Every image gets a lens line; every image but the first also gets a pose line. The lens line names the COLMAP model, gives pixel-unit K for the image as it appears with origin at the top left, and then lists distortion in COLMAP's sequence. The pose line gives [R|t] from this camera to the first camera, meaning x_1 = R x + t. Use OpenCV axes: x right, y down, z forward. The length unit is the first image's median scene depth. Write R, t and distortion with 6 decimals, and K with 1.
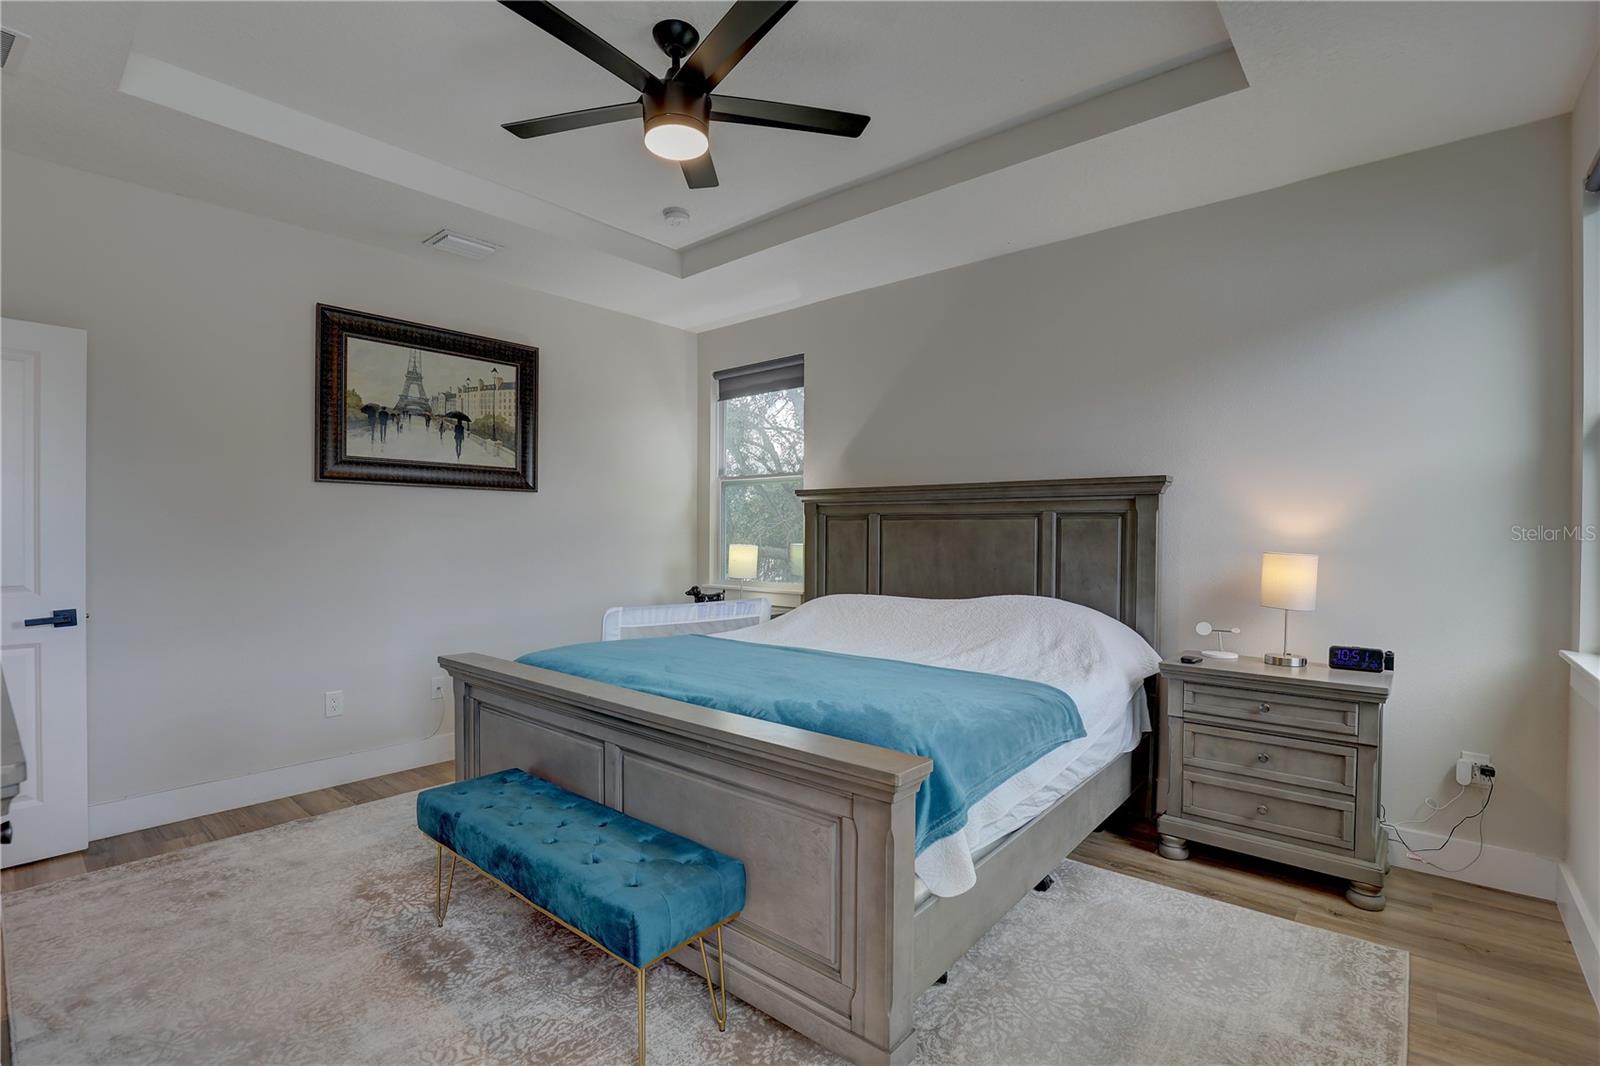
lens RADIAL K [[740.3, 0, 786.3], [0, 740.3, 525.6], [0, 0, 1]] dist [-0.005689, -0.000644]
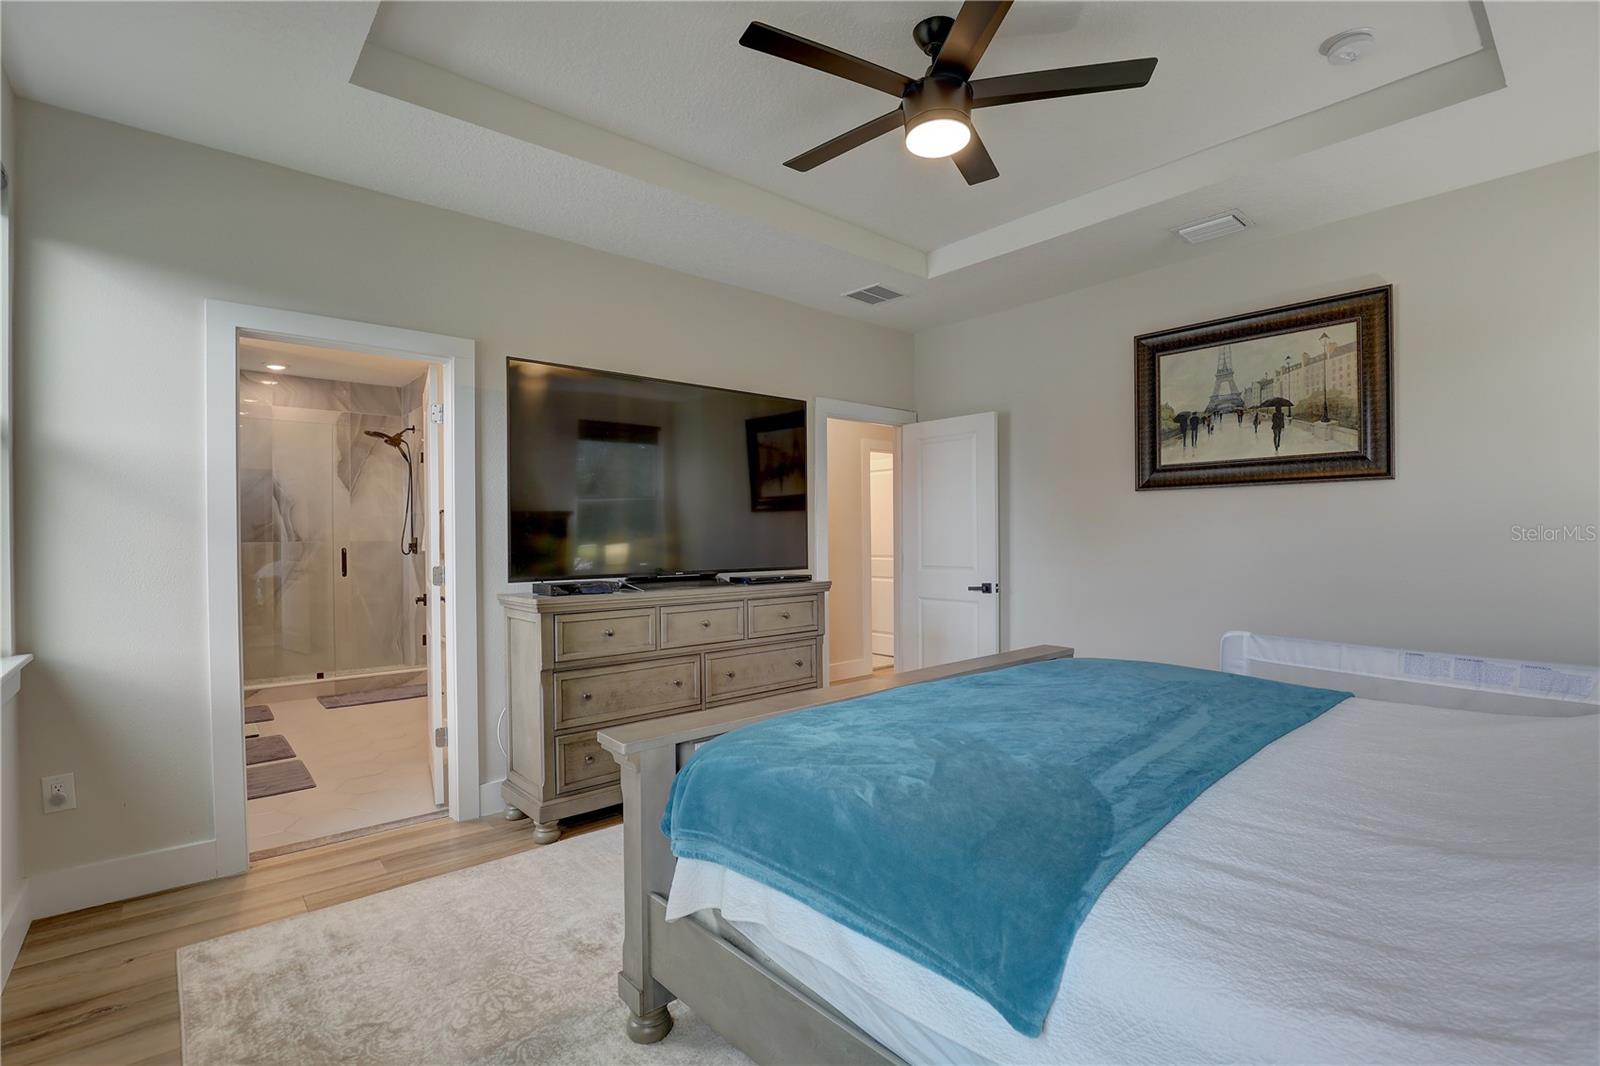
lens RADIAL K [[740.3, 0, 796.0], [0, 740.3, 532.2], [0, 0, 1]] dist [-0.005689, -0.000644]
pose [[-0.114554, -0.005785, -0.993400, 0.498742], [0.015270, 0.999855, -0.007584, 0.004476], [0.993300, -0.016038, -0.114449, 0.526573]]
